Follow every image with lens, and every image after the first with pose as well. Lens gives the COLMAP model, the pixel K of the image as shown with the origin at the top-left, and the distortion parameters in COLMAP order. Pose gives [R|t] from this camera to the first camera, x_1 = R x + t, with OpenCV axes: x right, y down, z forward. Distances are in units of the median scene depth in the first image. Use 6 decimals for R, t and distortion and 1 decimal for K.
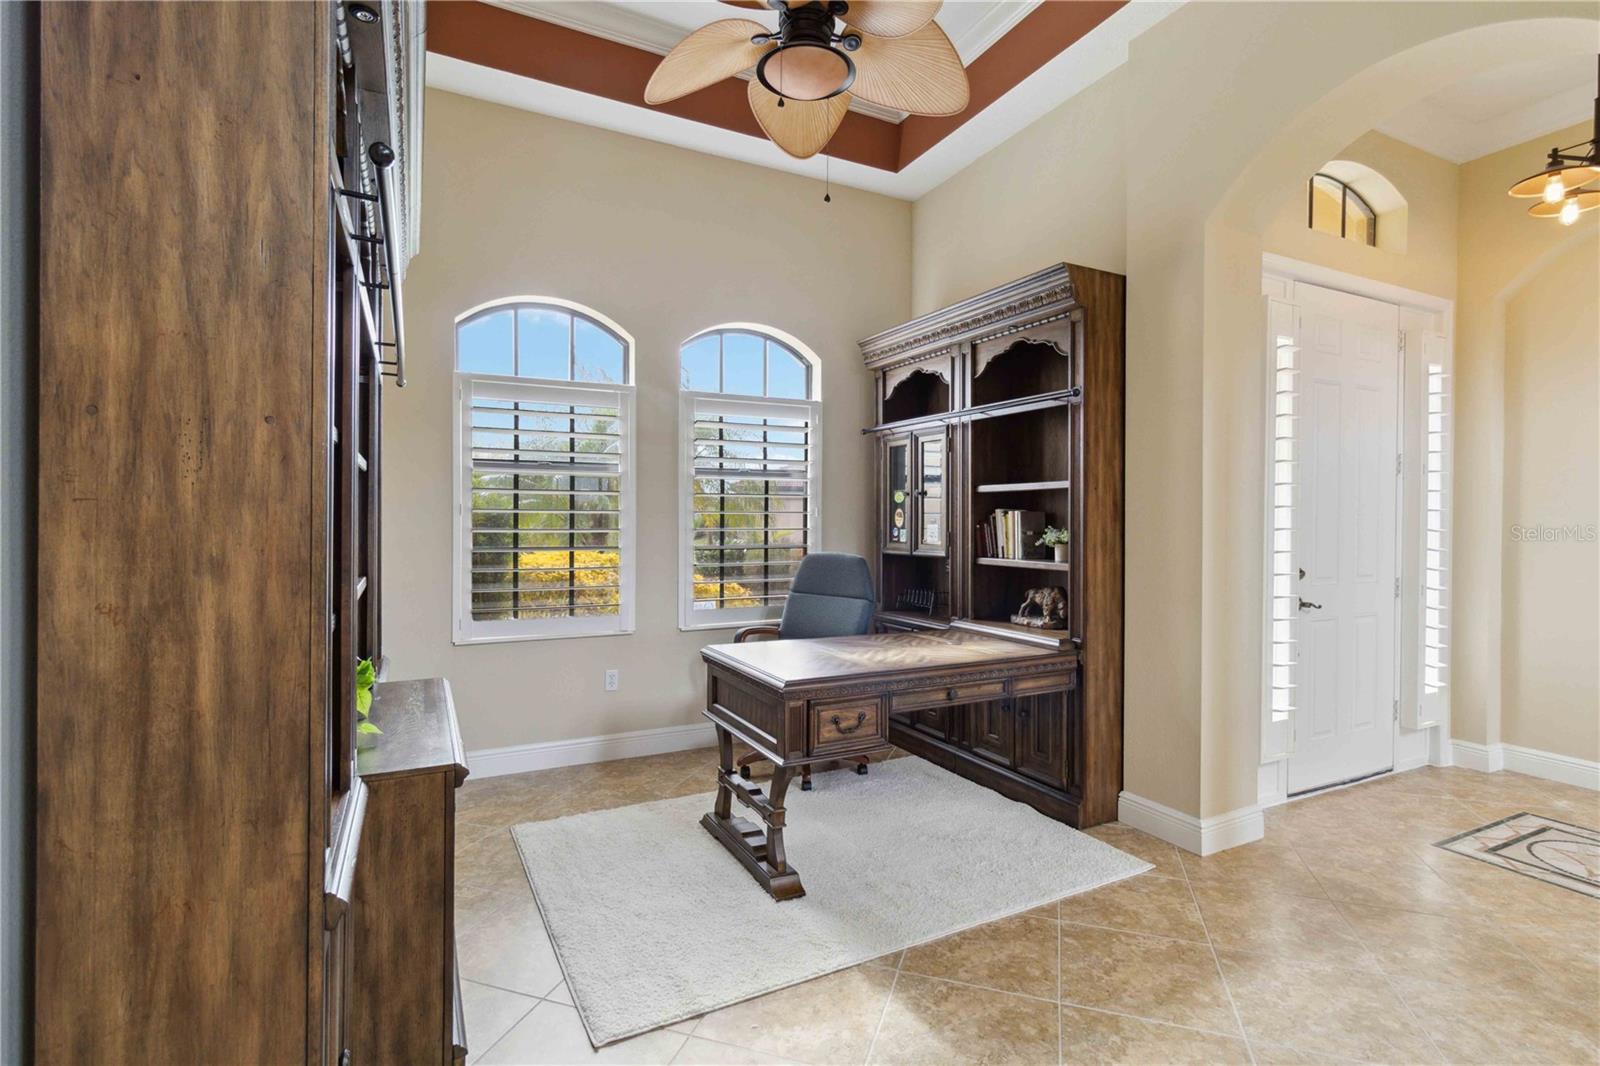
lens RADIAL K [[748.4, 0, 805.2], [0, 748.4, 526.5], [0, 0, 1]] dist [0.002405, -0.000285]
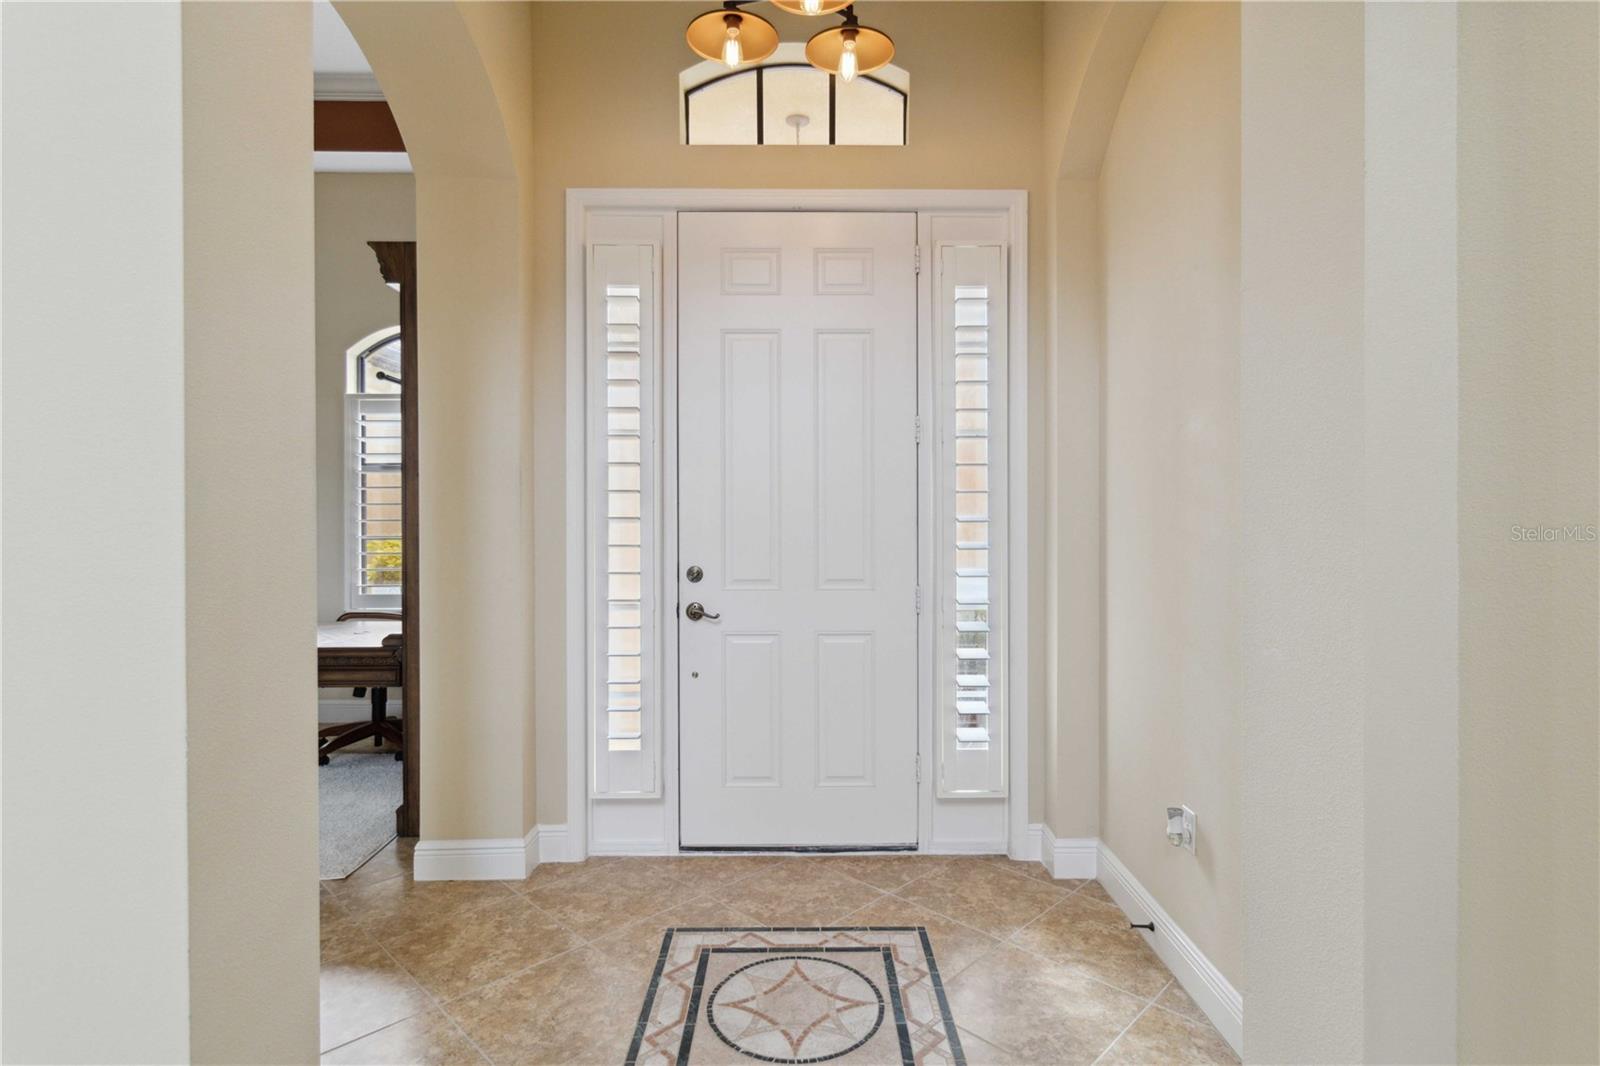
lens RADIAL K [[794.7, 0, 804.9], [0, 794.7, 522.7], [0, 0, 1]] dist [0.003863, 0.000705]
pose [[0.900058, -0.002725, -0.435761, 1.426122], [-0.000278, 0.999977, -0.006827, 0.017450], [0.435769, 0.006266, 0.900037, 0.354254]]
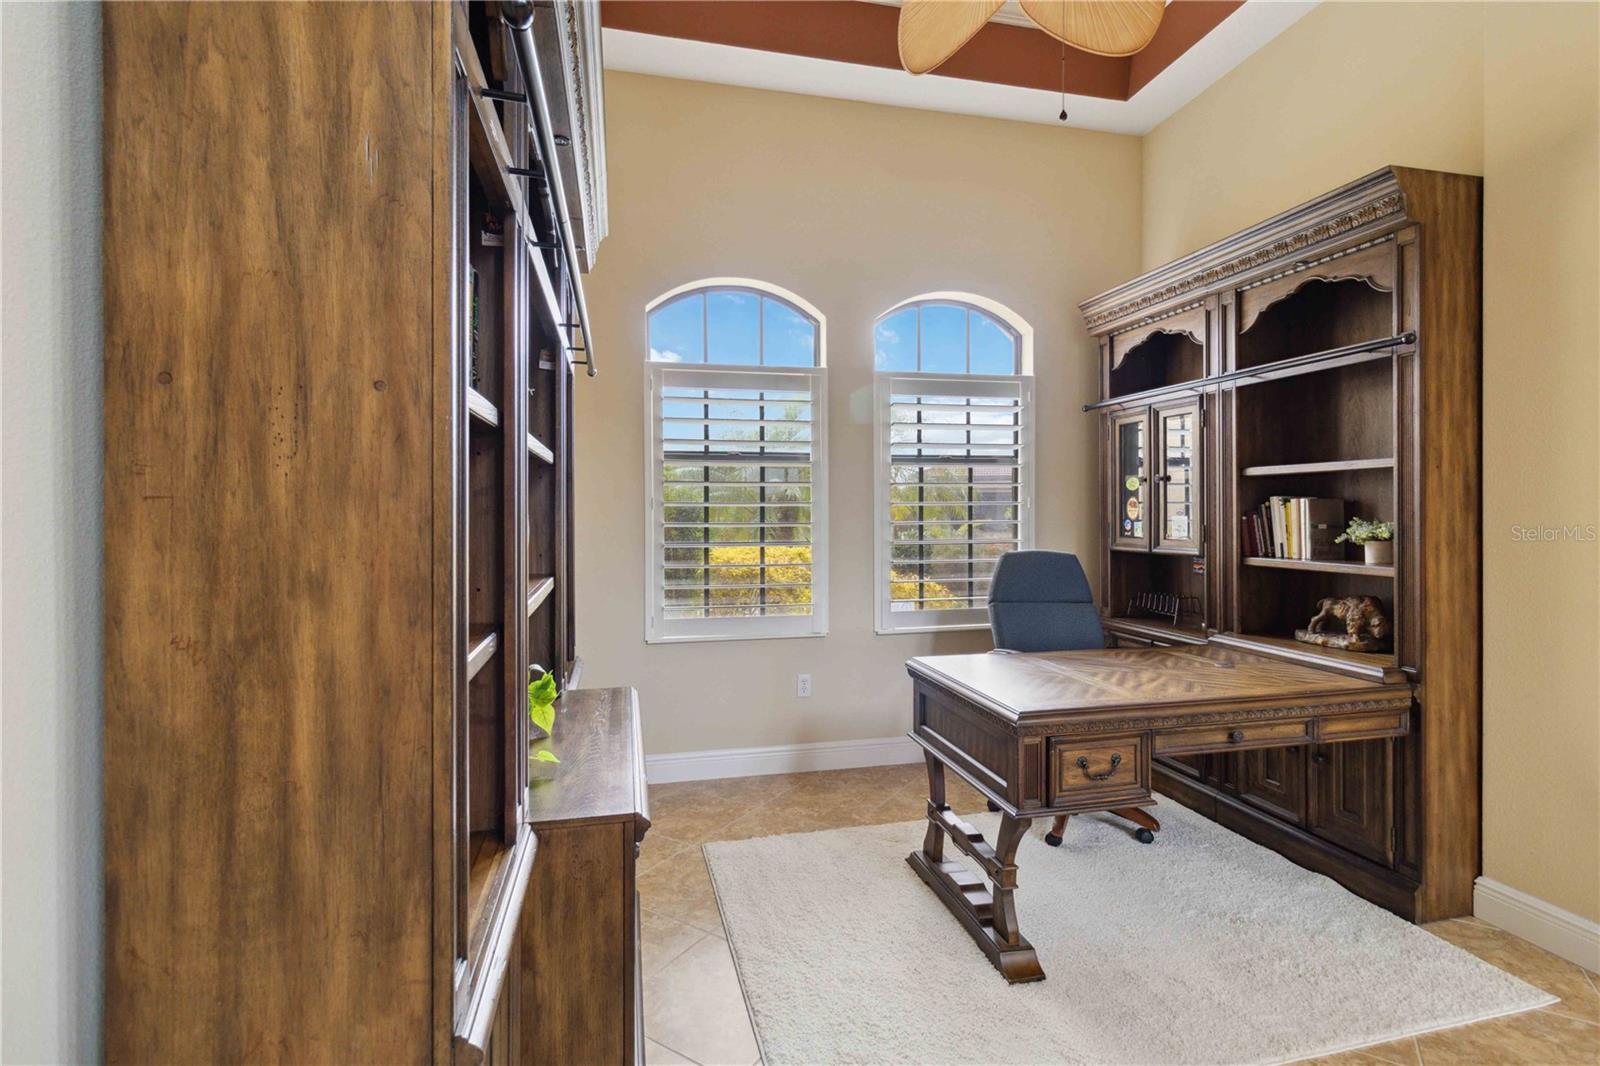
lens RADIAL K [[748.4, 0, 803.3], [0, 748.4, 523.7], [0, 0, 1]] dist [0.002405, -0.000285]
pose [[0.970648, -0.003531, -0.240480, -0.050070], [0.005520, 0.999956, 0.007600, -0.003960], [0.240443, -0.008704, 0.970624, 0.140513]]
